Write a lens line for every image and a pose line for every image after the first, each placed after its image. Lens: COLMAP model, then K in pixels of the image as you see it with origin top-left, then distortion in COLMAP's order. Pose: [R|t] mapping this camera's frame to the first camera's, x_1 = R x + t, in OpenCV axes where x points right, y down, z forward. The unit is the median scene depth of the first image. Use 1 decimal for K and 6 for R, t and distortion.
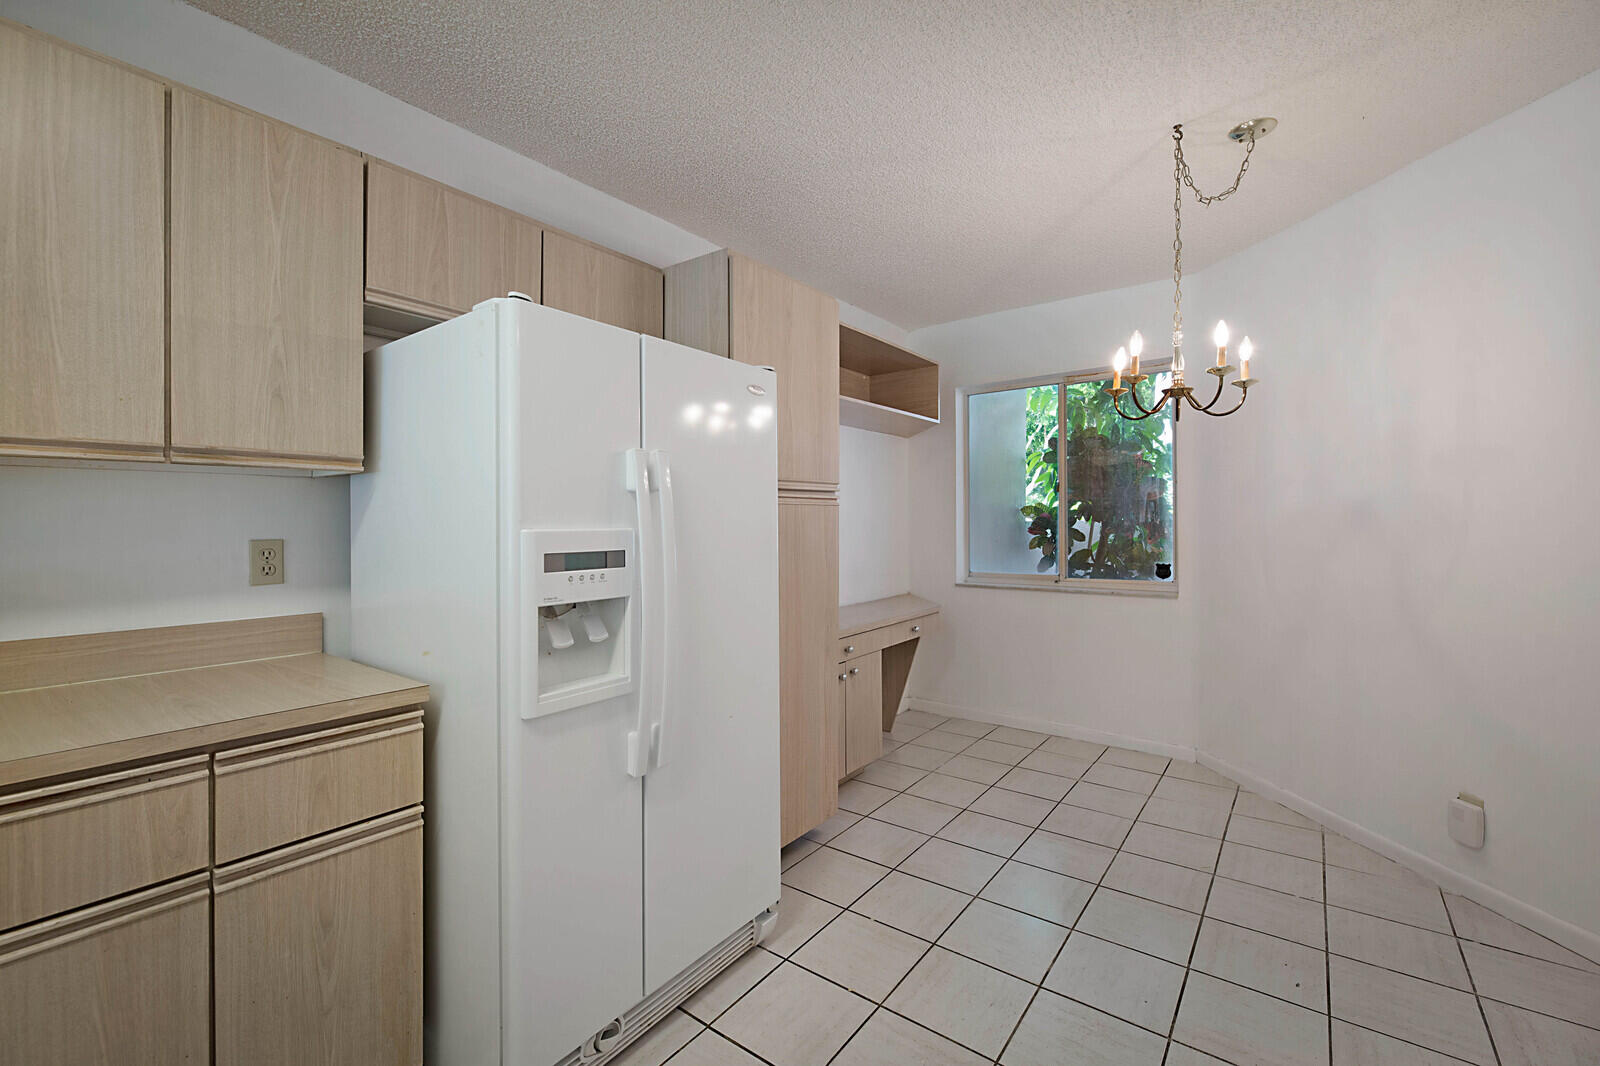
lens RADIAL K [[668.6, 0, 803.8], [0, 668.6, 526.1], [0, 0, 1]] dist [-0.002258, -0.000450]
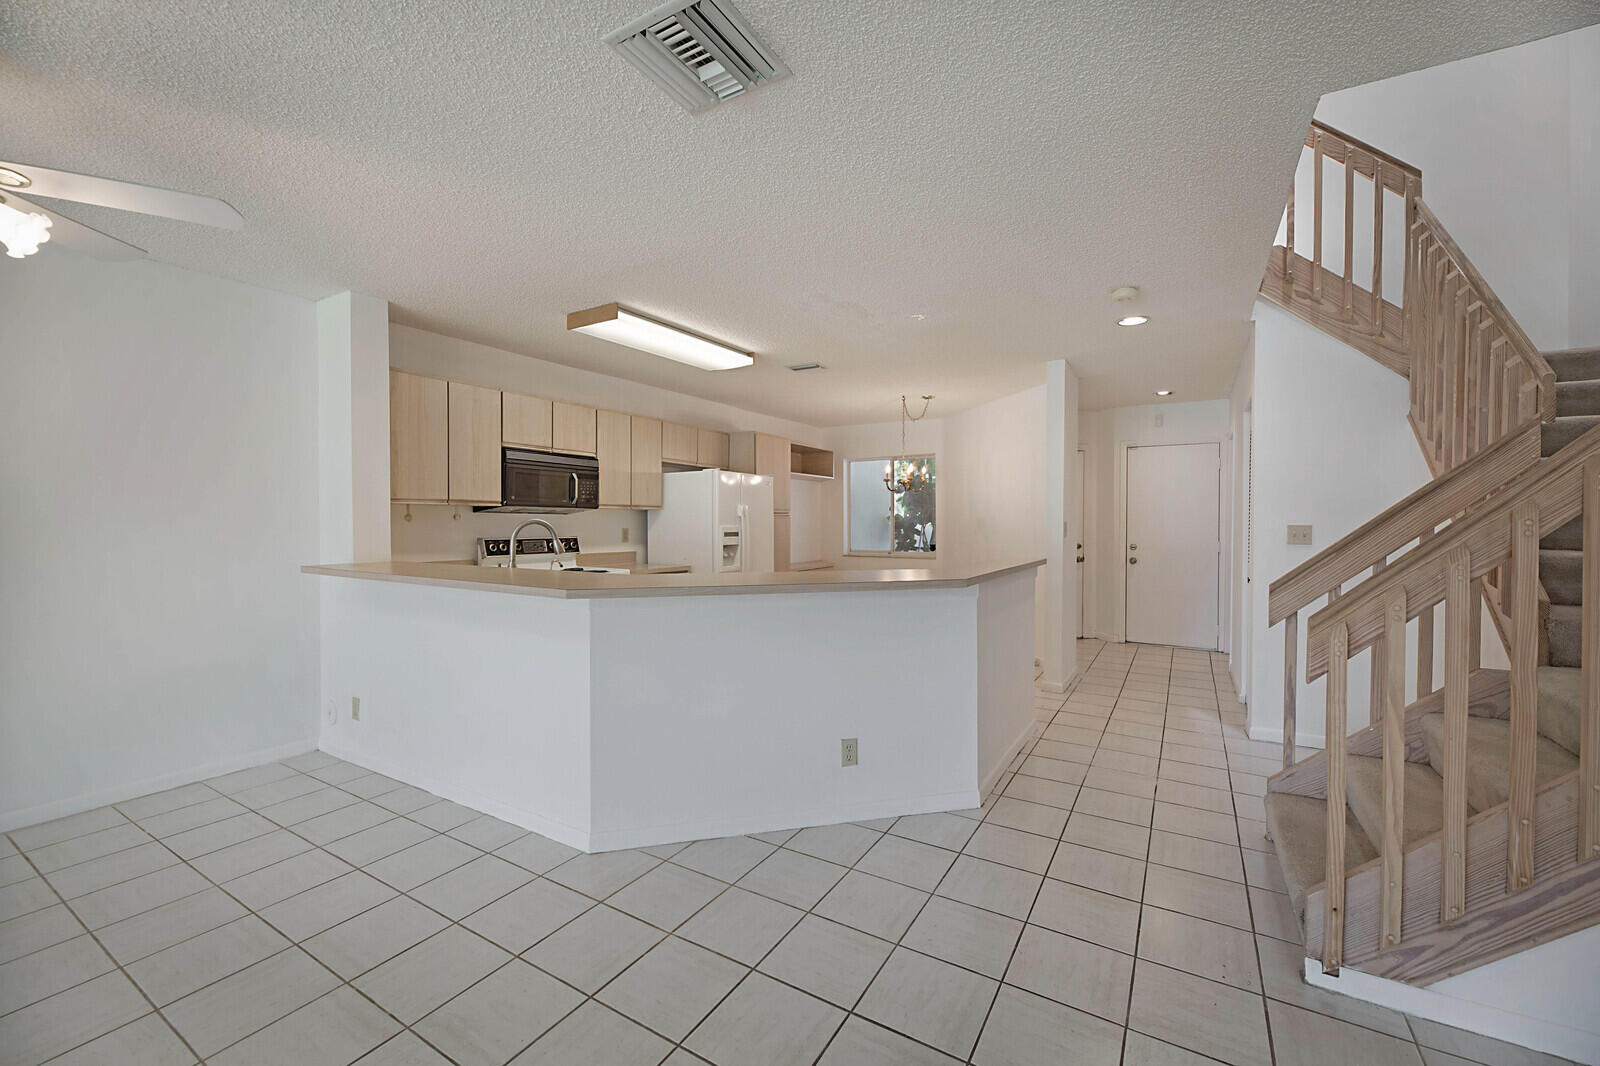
lens RADIAL K [[645.6, 0, 803.8], [0, 645.6, 522.7], [0, 0, 1]] dist [0.001759, -0.003583]
pose [[0.993989, 0.008363, 0.109164, -0.287967], [-0.007877, 0.999957, -0.004880, -0.001279], [-0.109200, 0.003990, 0.994012, -2.536774]]
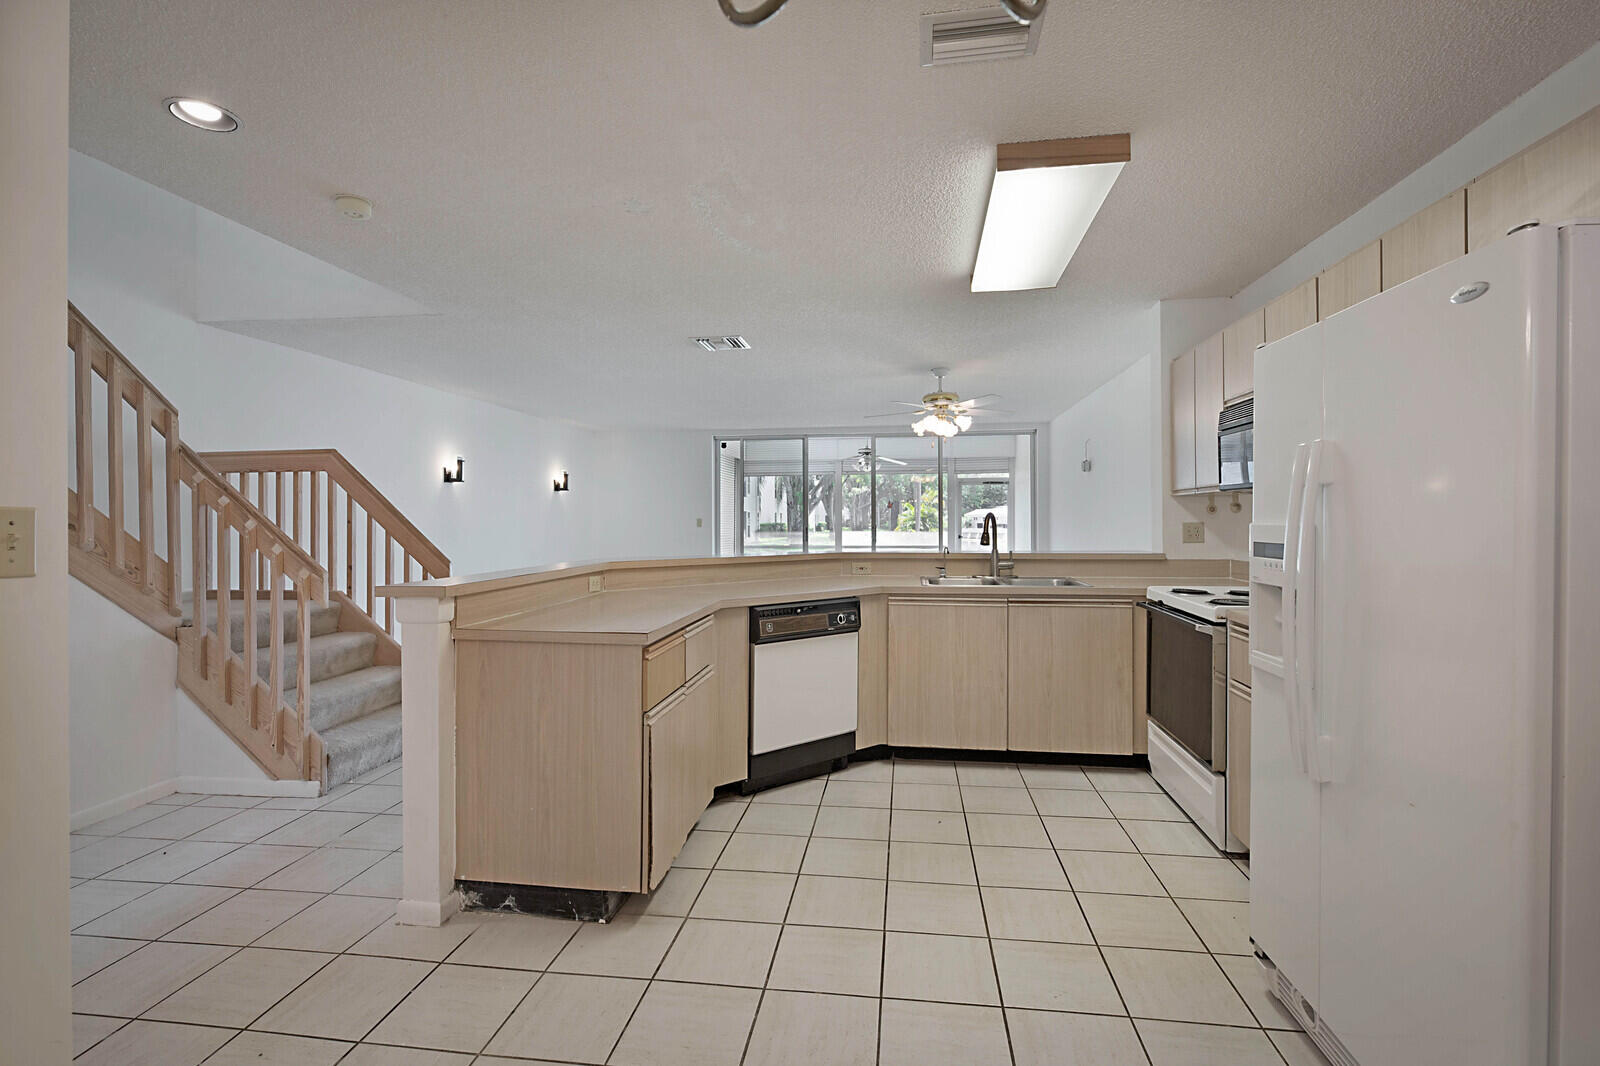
lens RADIAL K [[718.2, 0, 786.7], [0, 718.2, 510.3], [0, 0, 1]] dist [0.000913, -0.002380]
pose [[-0.883917, 0.005118, -0.467616, 0.910315], [0.007932, 0.999960, -0.004048, -0.017710], [0.467577, -0.007287, -0.883922, 1.551576]]
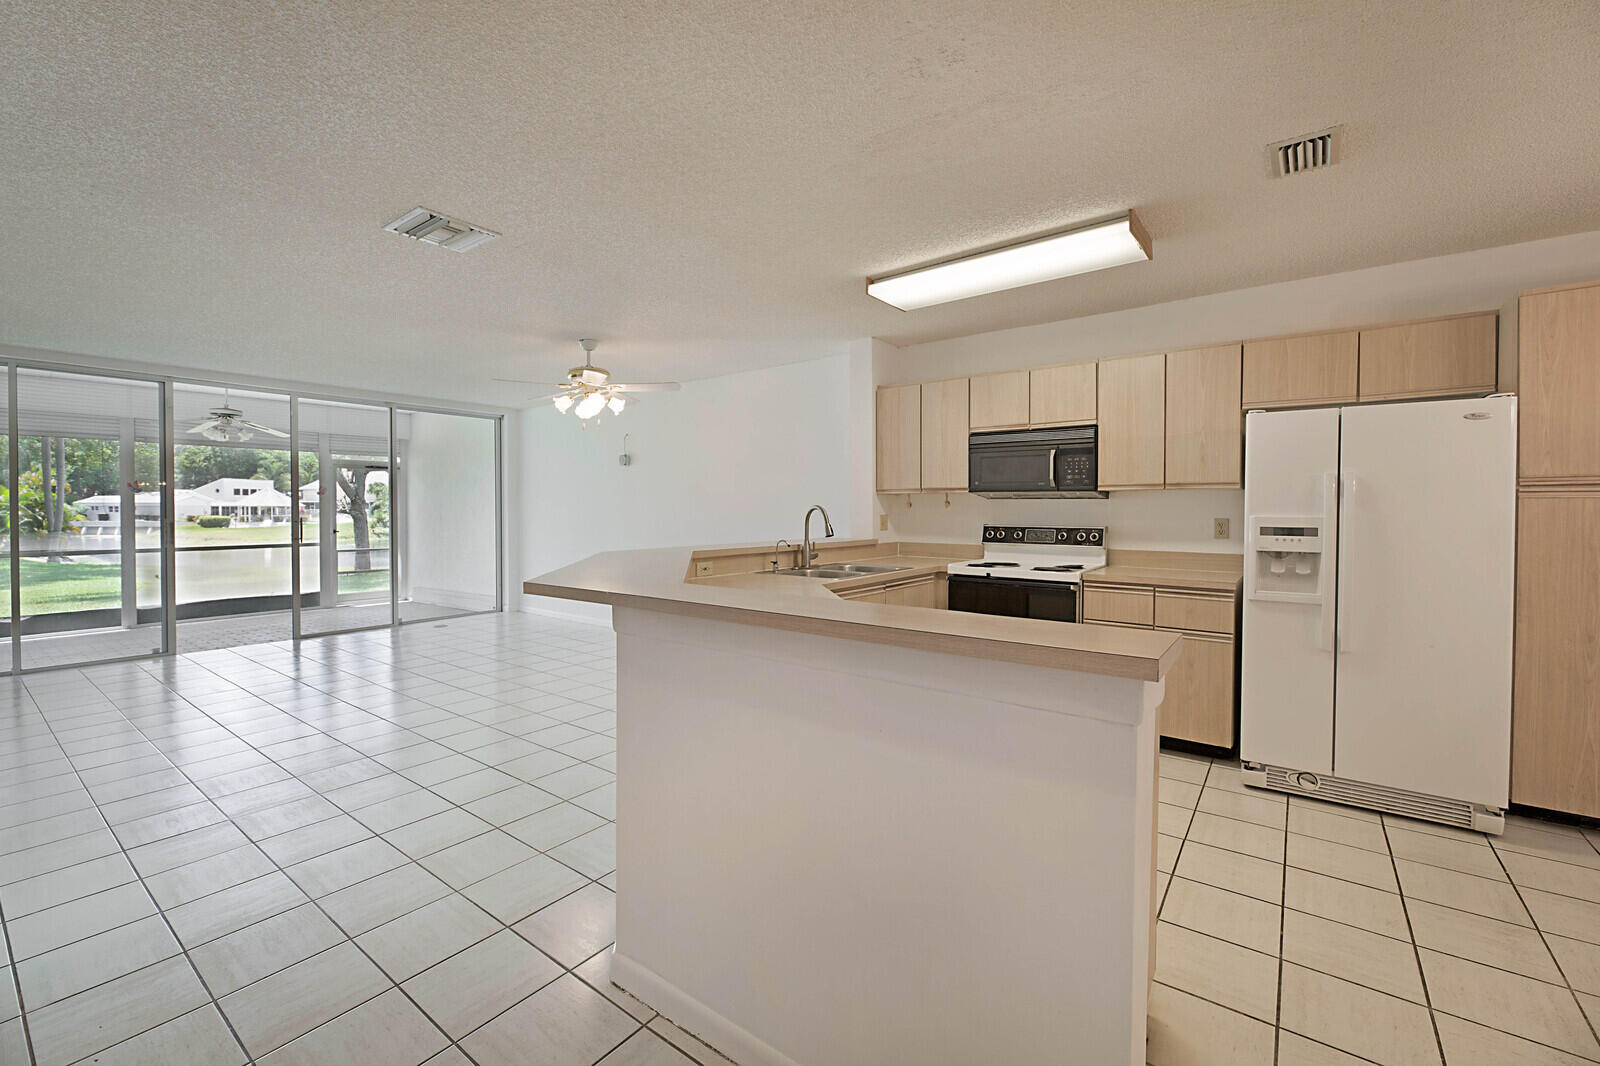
lens RADIAL K [[668.6, 0, 797.9], [0, 668.6, 519.5], [0, 0, 1]] dist [-0.002258, -0.000450]
pose [[0.000852, 0.022539, -0.999746, 1.543317], [-0.008096, 0.999713, 0.022531, -0.016689], [0.999967, 0.008075, 0.001034, -0.449257]]
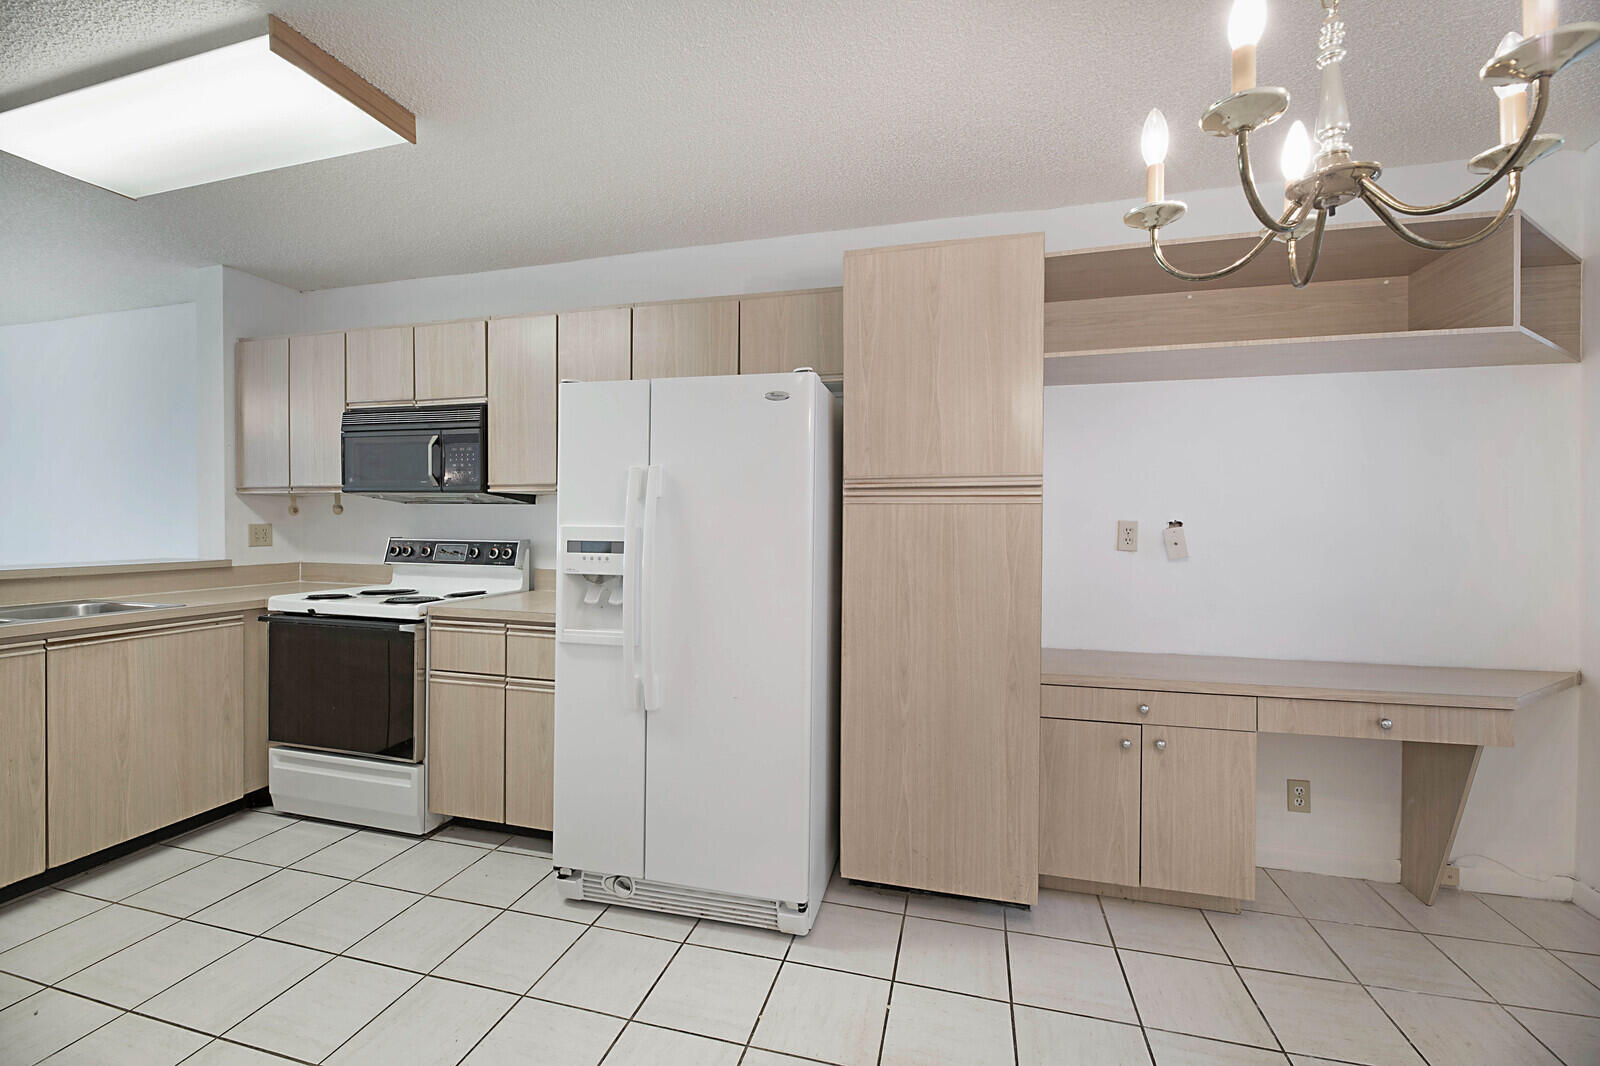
lens RADIAL K [[645.6, 0, 807.6], [0, 645.6, 527.5], [0, 0, 1]] dist [0.001759, -0.003583]
pose [[0.386003, 0.017087, -0.922339, 1.059469], [-0.015101, 0.999812, 0.012202, -0.014139], [0.922374, 0.009218, 0.386188, 0.796305]]
